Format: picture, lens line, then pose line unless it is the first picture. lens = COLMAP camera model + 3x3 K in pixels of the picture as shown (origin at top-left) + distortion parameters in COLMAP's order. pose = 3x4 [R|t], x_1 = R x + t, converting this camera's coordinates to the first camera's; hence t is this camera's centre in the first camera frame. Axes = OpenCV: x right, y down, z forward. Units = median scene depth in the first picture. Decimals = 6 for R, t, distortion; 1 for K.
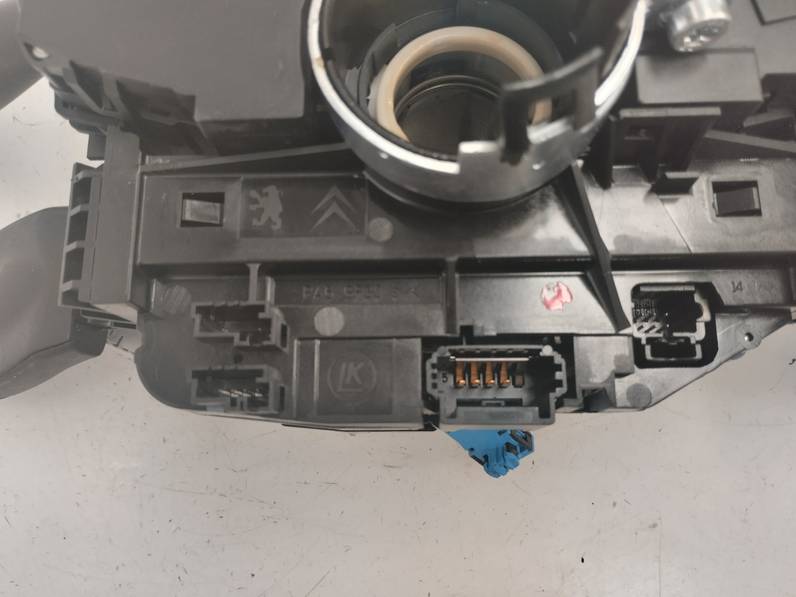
lens RADIAL K [[784.0, 0, 401.2], [0, 784.0, 327.4], [0, 0, 1]] dist [0.050535, -0.099293]
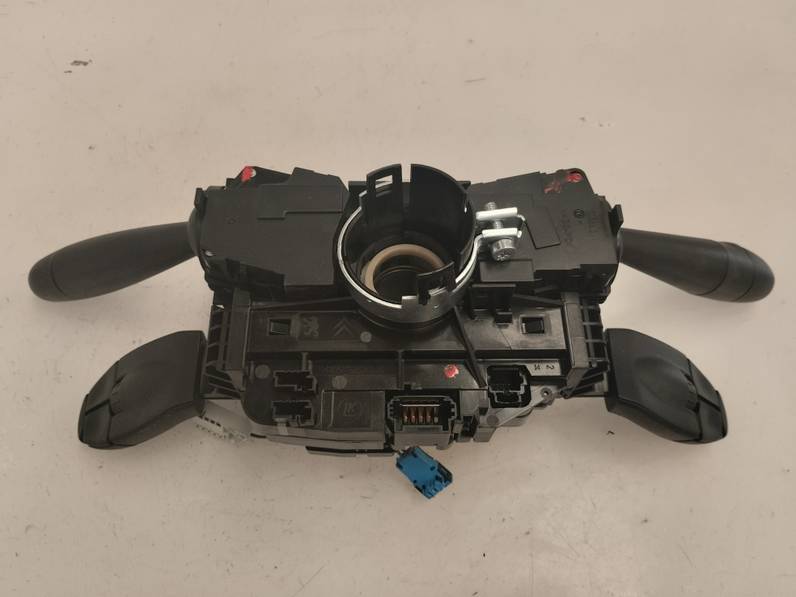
lens RADIAL K [[784.0, 0, 401.2], [0, 784.0, 327.4], [0, 0, 1]] dist [0.050535, -0.099293]
pose [[0.999016, 0.015845, 0.041431, -0.019665], [-0.006815, 0.977759, -0.209623, 0.280789], [-0.043831, 0.209134, 0.976904, -1.025841]]
